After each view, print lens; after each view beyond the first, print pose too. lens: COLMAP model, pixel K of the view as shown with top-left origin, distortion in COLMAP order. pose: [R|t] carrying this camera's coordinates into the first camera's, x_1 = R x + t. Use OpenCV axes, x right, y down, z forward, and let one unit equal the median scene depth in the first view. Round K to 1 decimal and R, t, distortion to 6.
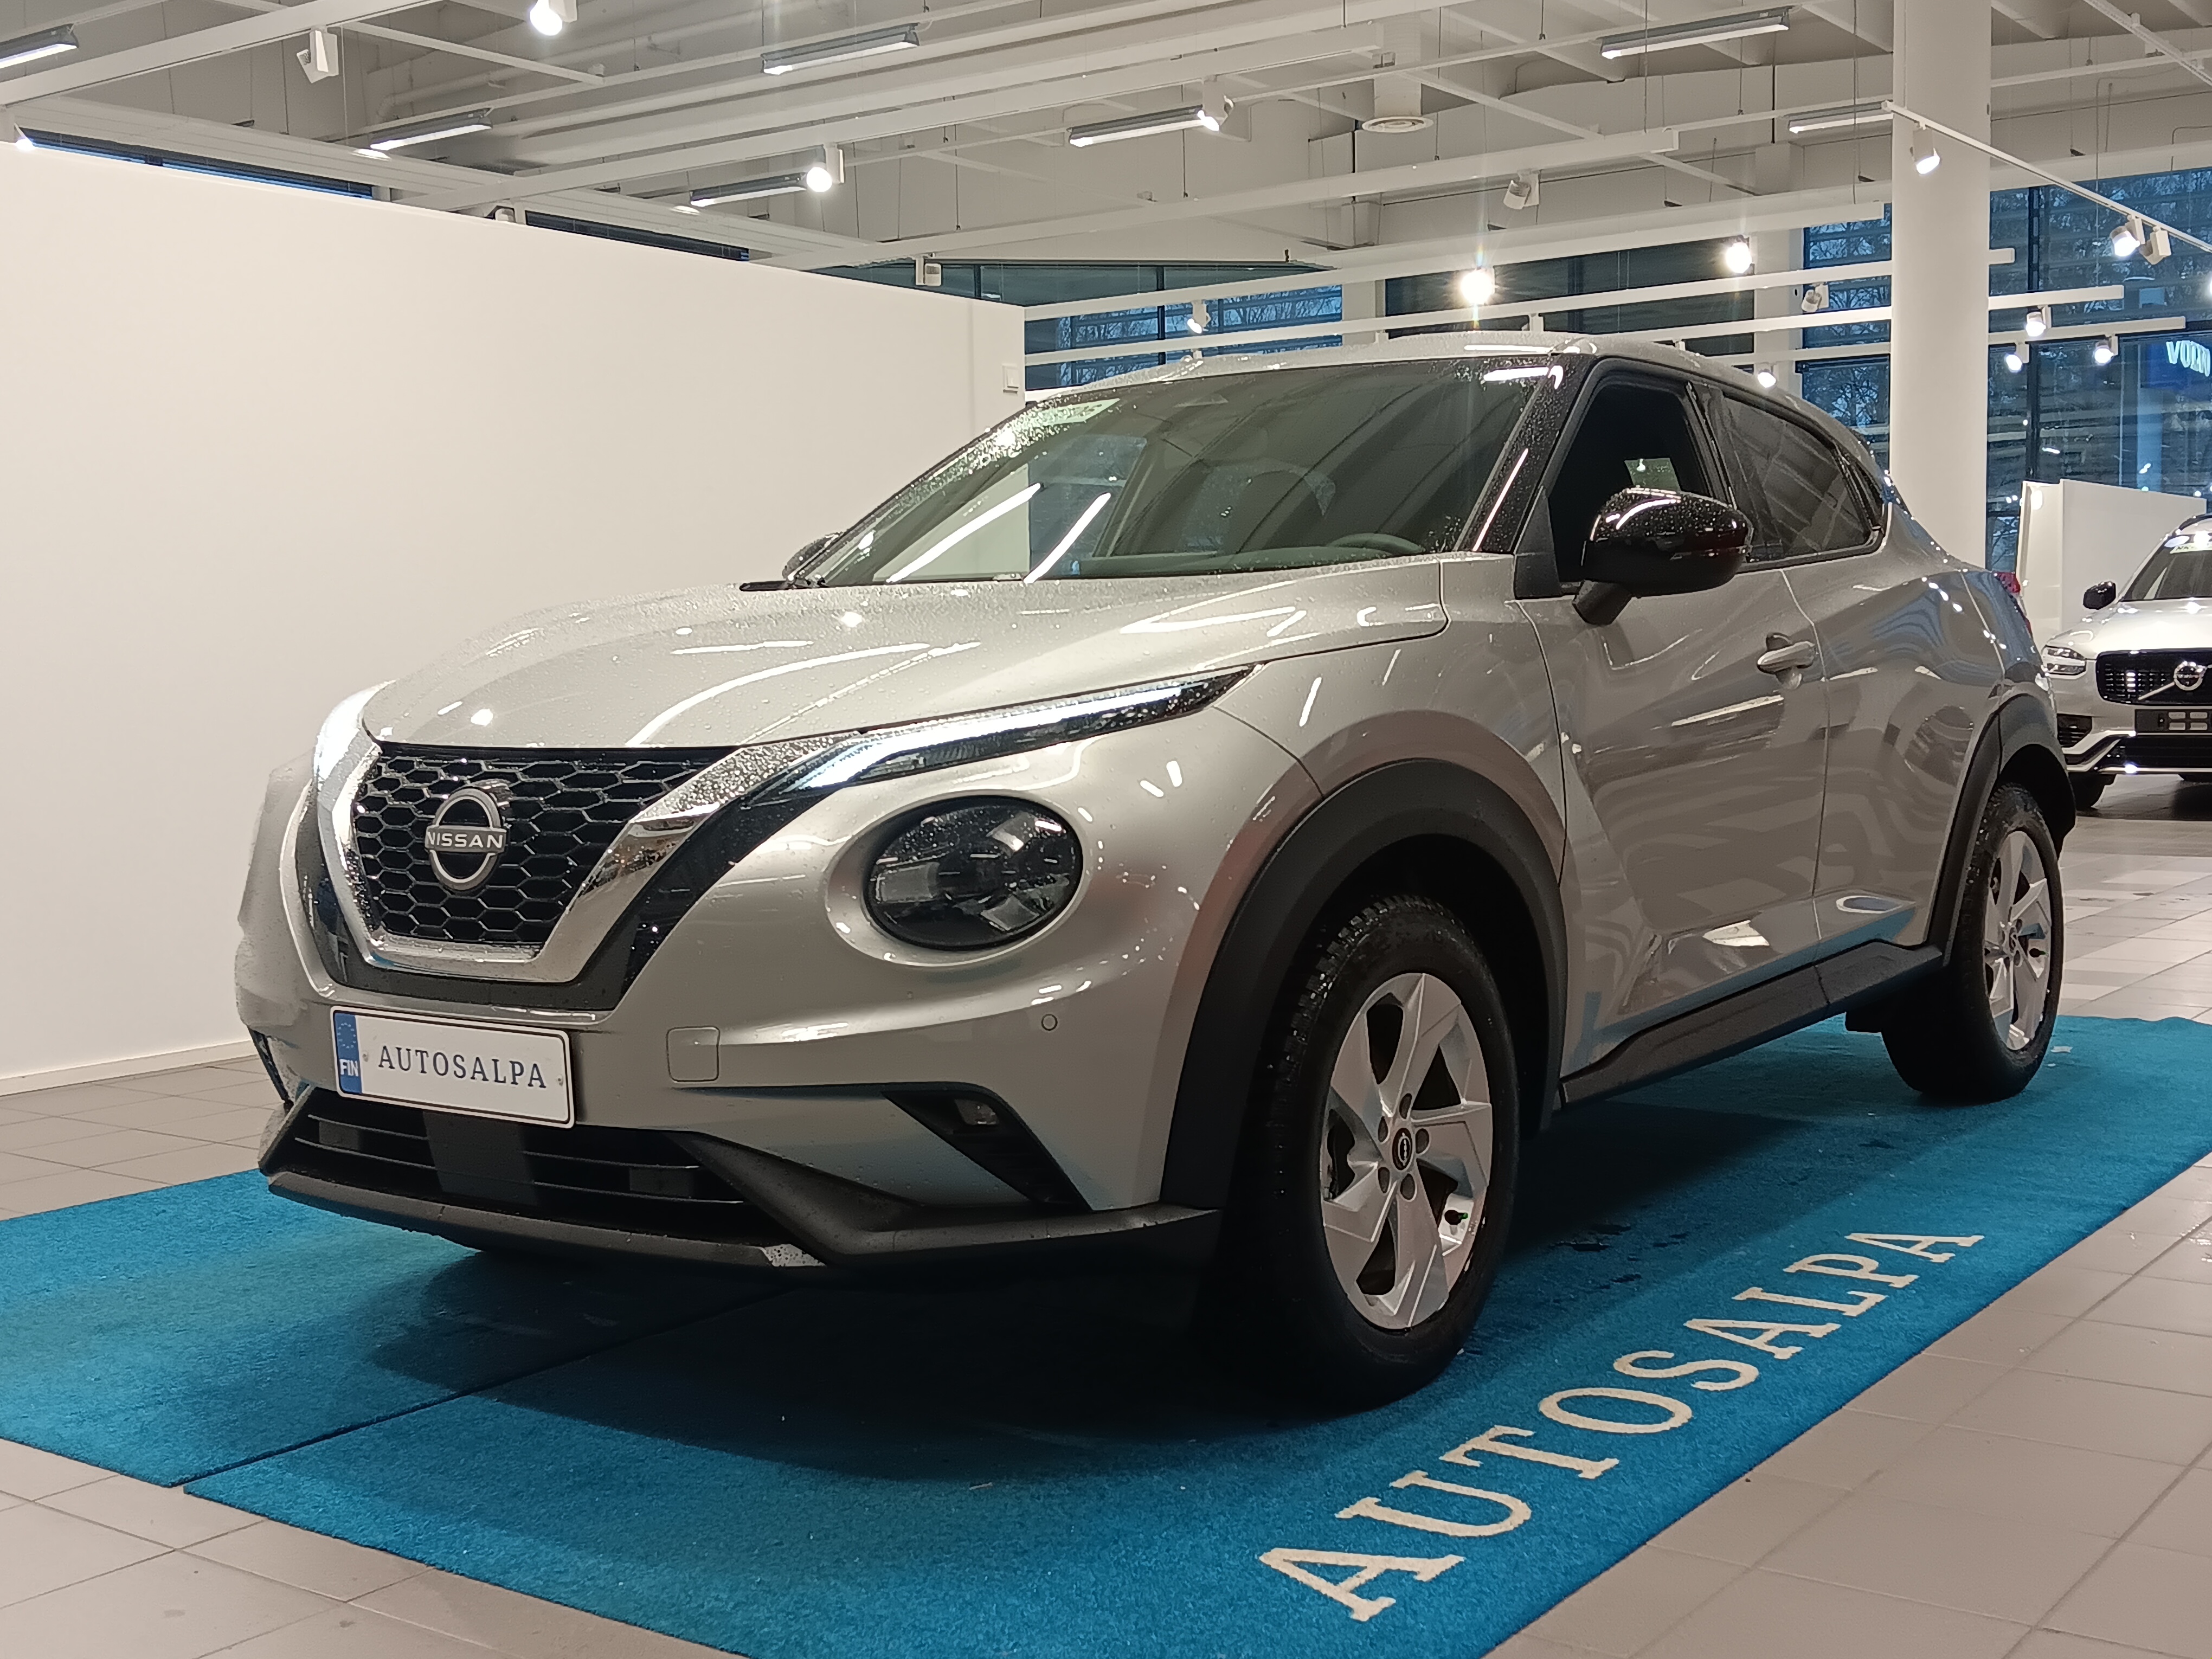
lens RADIAL K [[2626.9, 0, 1115.2], [0, 2626.9, 843.5], [0, 0, 1]] dist [0.033571, 0.000000]
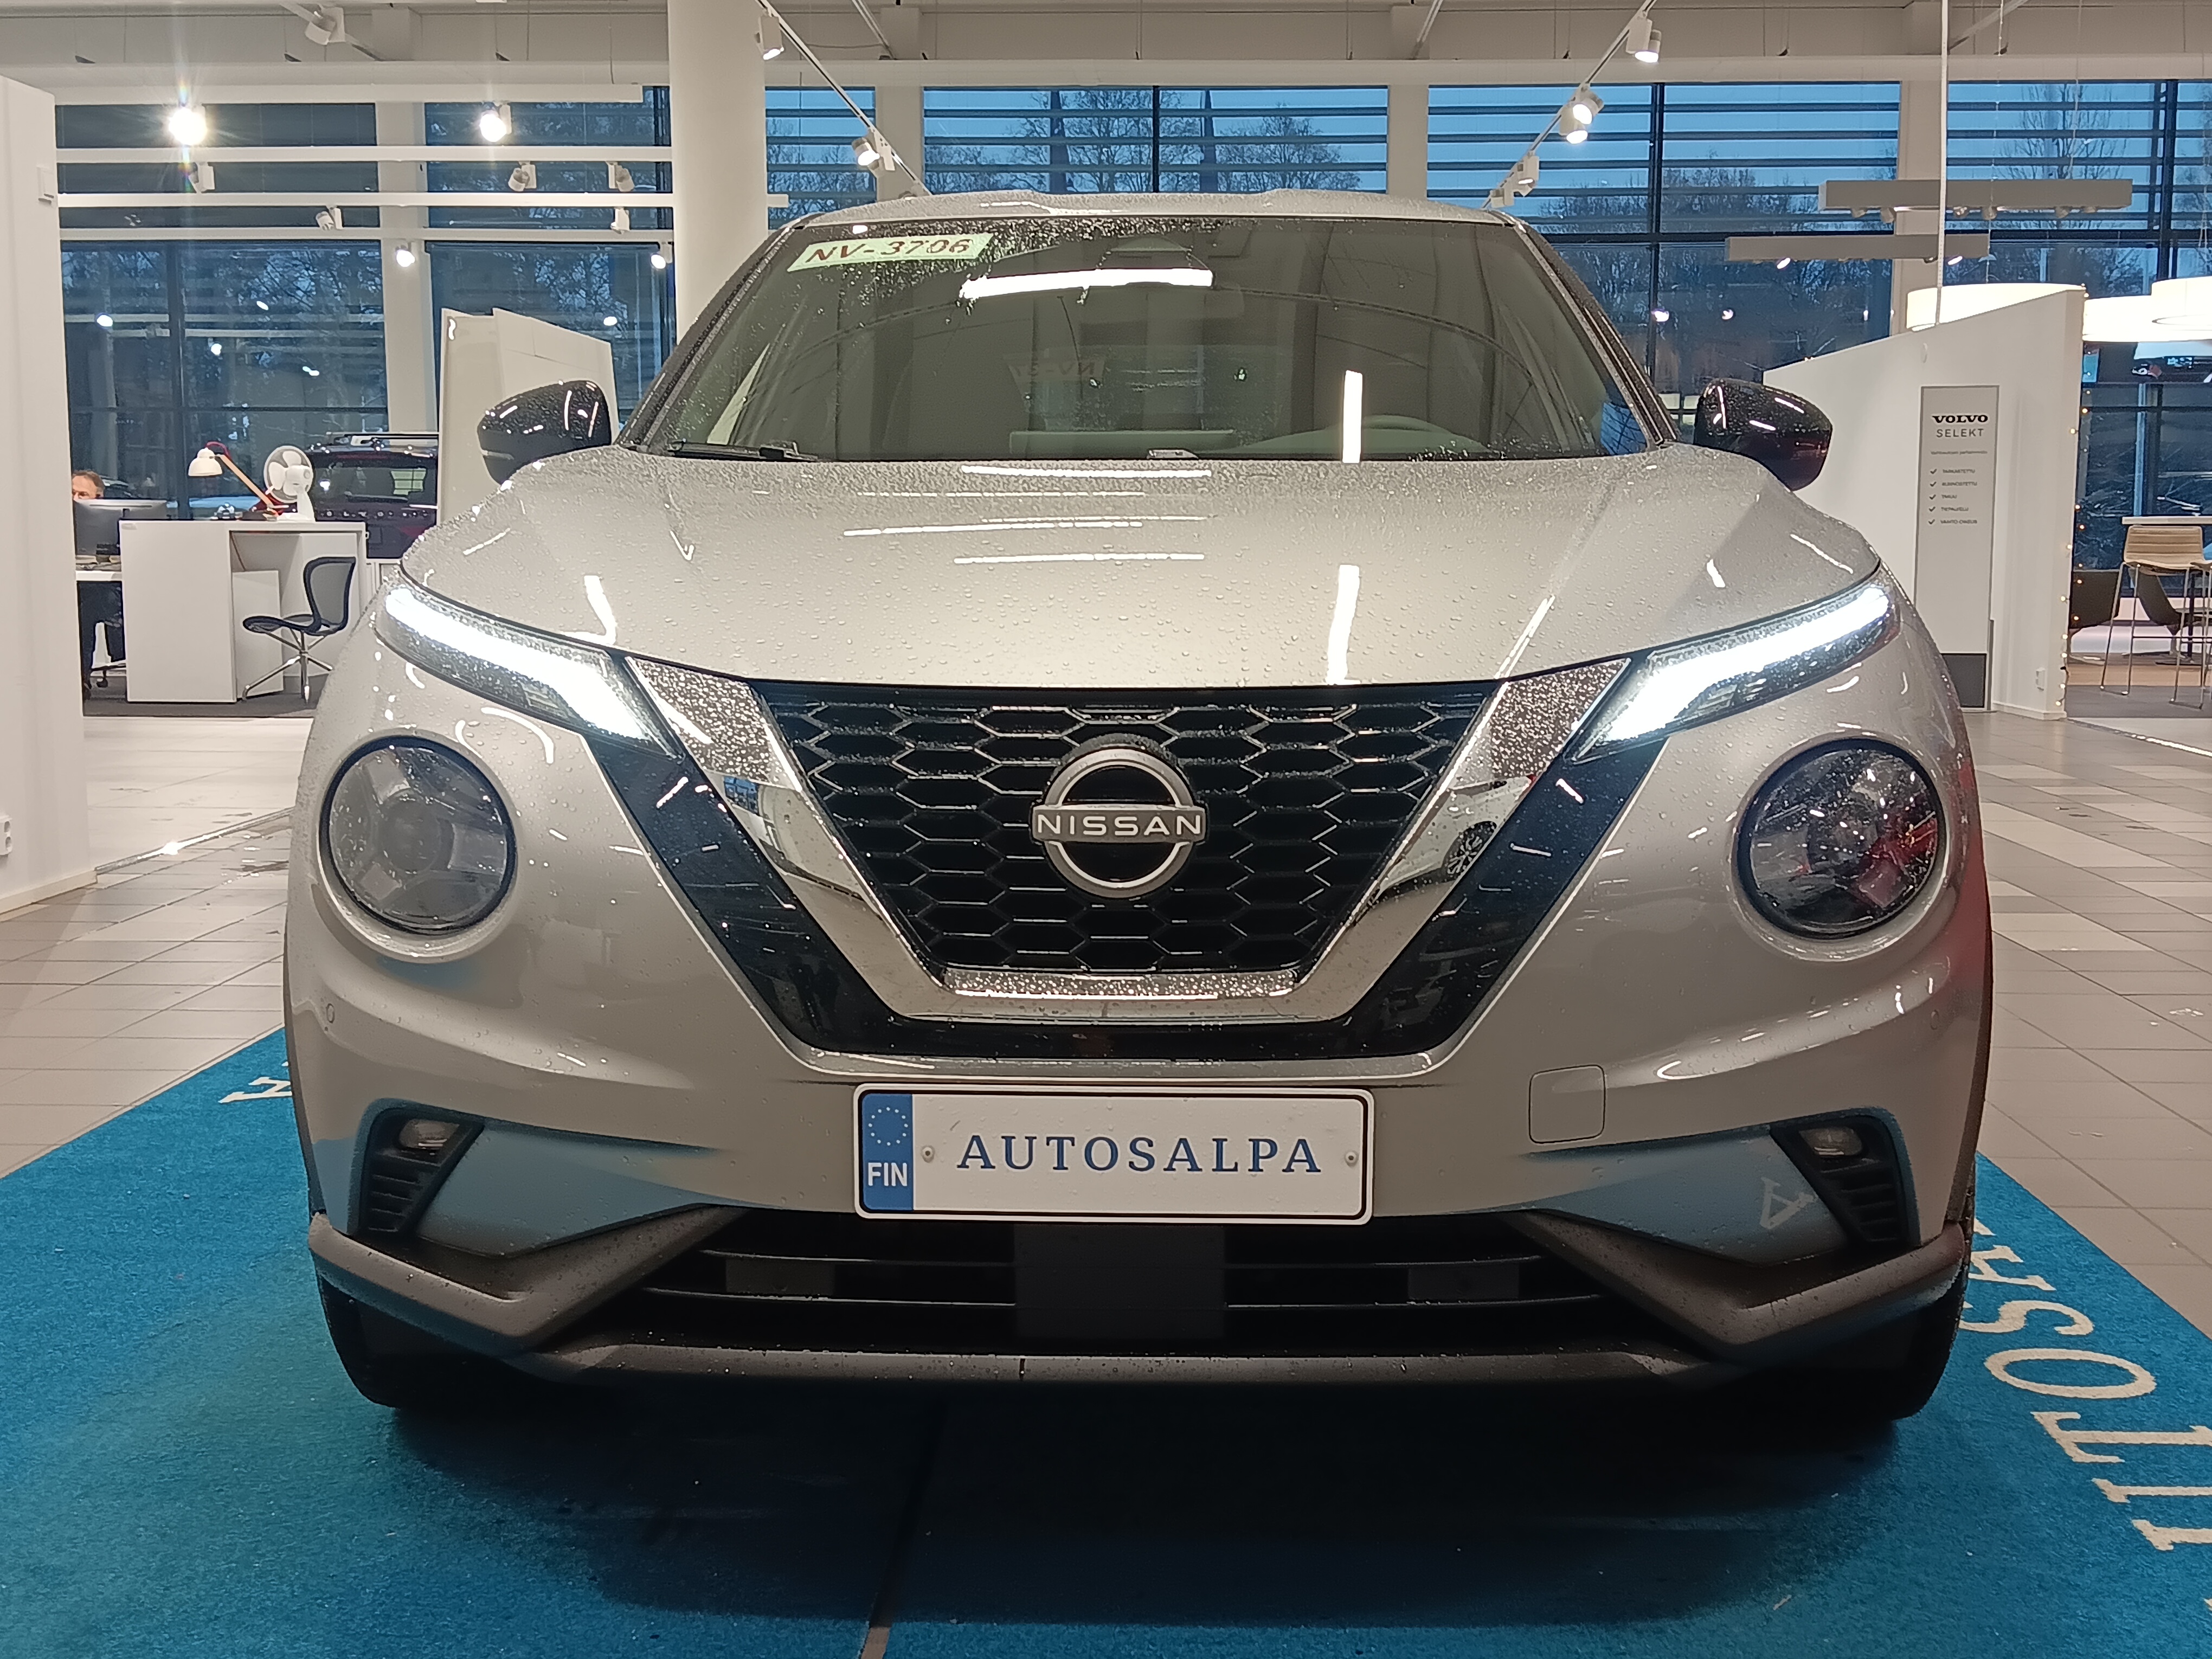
lens RADIAL K [[2626.9, 0, 1123.8], [0, 2626.9, 818.5], [0, 0, 1]] dist [0.033571, 0.000000]
pose [[0.819746, -0.045529, 0.570915, -0.632402], [0.027215, 0.998806, 0.040576, -0.030314], [-0.572080, -0.017724, 0.820006, 0.437895]]
